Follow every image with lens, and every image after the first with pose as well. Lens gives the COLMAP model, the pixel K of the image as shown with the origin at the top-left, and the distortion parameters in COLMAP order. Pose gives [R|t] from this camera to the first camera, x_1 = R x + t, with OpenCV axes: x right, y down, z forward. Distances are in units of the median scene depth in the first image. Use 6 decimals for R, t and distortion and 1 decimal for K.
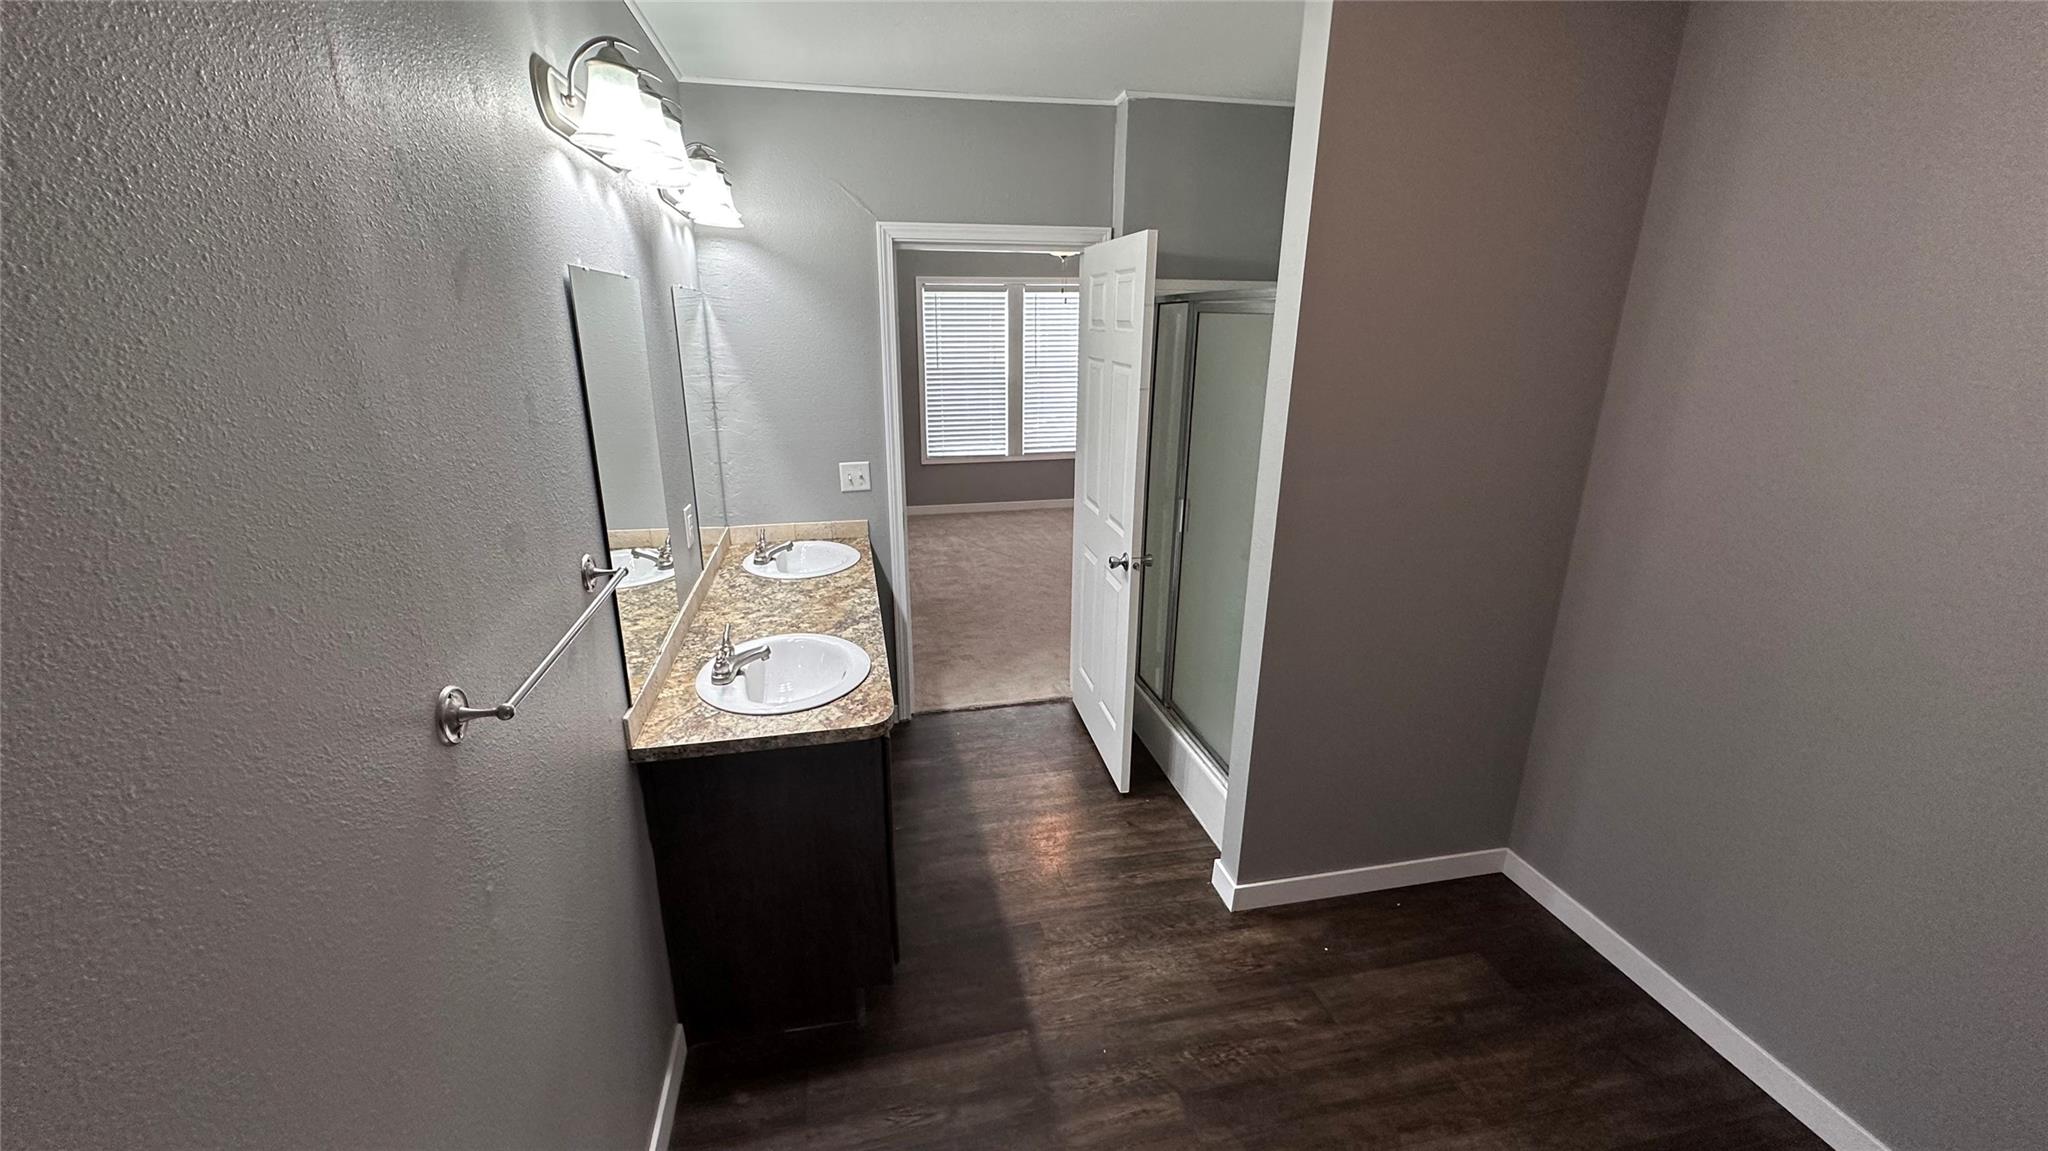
lens RADIAL K [[816.2, 0, 1021.8], [0, 816.2, 574.9], [0, 0, 1]] dist [-0.002768, -0.000360]
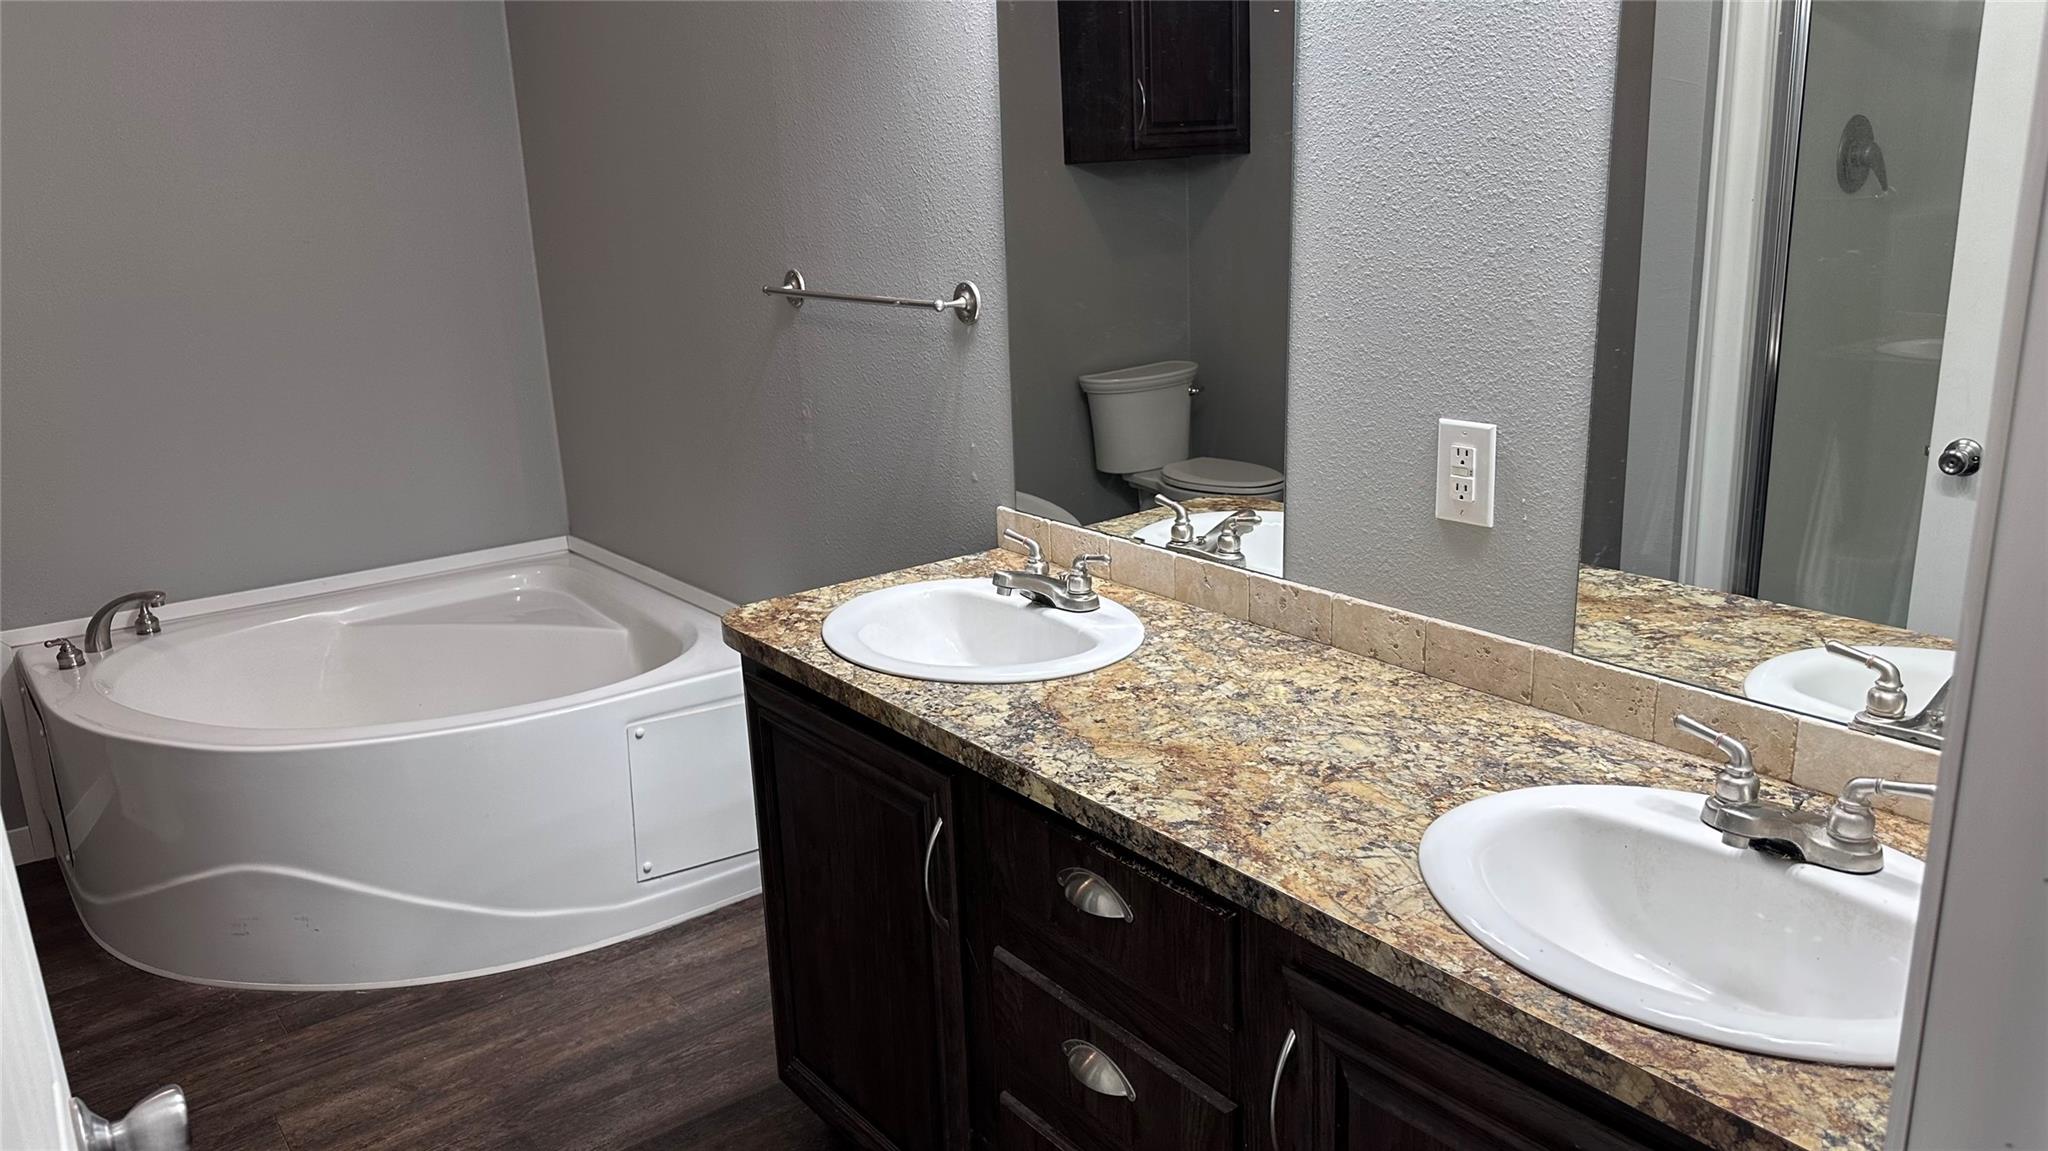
lens RADIAL K [[1513.6, 0, 1024.0], [0, 1513.6, 575.5], [0, 0, 1]] dist [-0.003615, -0.000614]
pose [[-0.904666, 0.130962, -0.405498, 0.075267], [-0.102788, 0.856435, 0.505919, -0.355404], [0.413538, 0.499368, -0.761326, 1.466821]]
